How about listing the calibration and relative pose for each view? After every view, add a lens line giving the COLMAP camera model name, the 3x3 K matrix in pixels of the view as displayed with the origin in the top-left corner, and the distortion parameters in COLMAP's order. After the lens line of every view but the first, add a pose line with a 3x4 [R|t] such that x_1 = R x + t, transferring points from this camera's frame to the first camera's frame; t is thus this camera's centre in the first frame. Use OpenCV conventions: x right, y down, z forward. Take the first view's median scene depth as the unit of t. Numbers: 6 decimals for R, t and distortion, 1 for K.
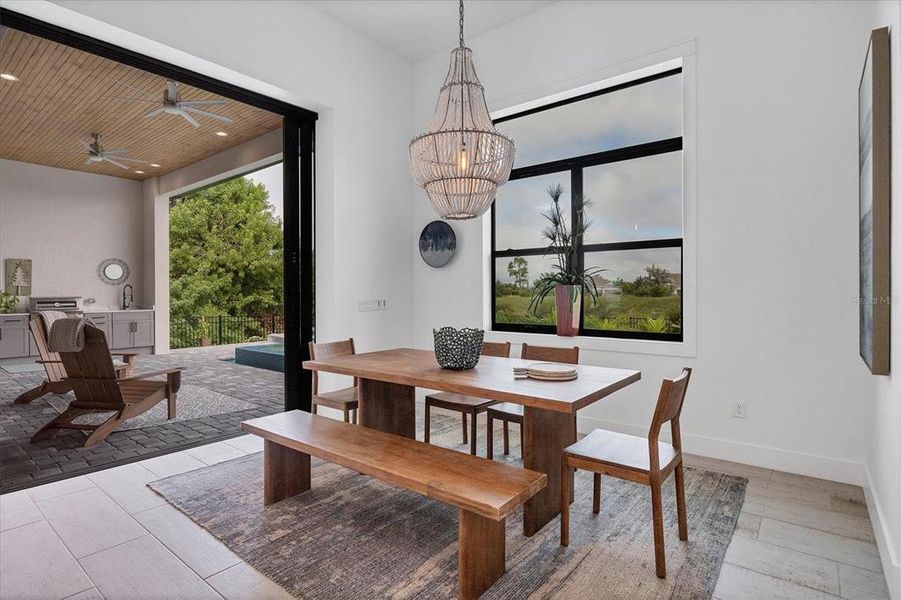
lens RADIAL K [[459.6, 0, 454.2], [0, 459.6, 299.3], [0, 0, 1]] dist [-0.011565, 0.000117]
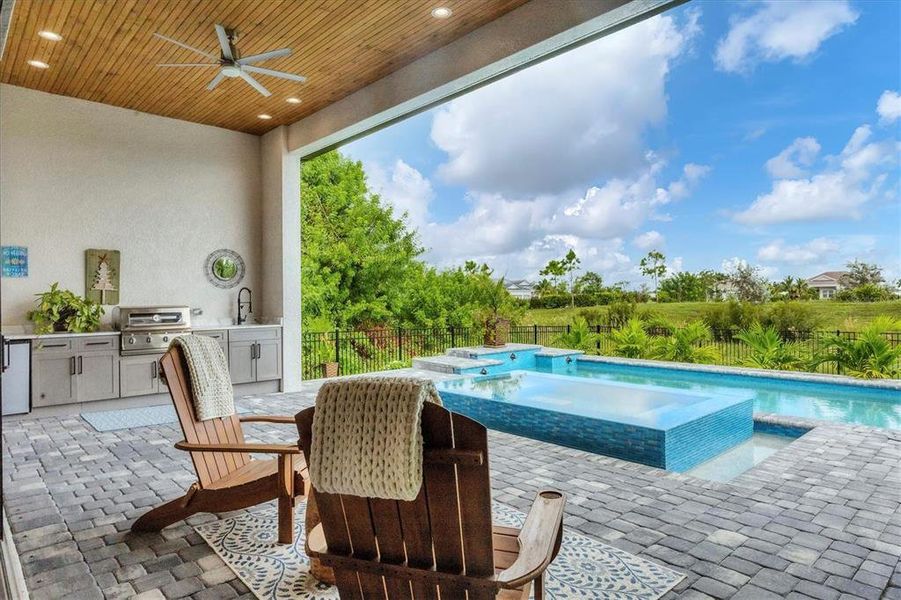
lens RADIAL K [[533.4, 0, 447.3], [0, 533.4, 298.9], [0, 0, 1]] dist [0.003403, -0.003848]
pose [[0.988291, -0.007797, -0.152379, -0.317601], [0.005608, 0.999875, -0.014793, -0.002000], [0.152475, 0.013766, 0.988211, 0.285217]]
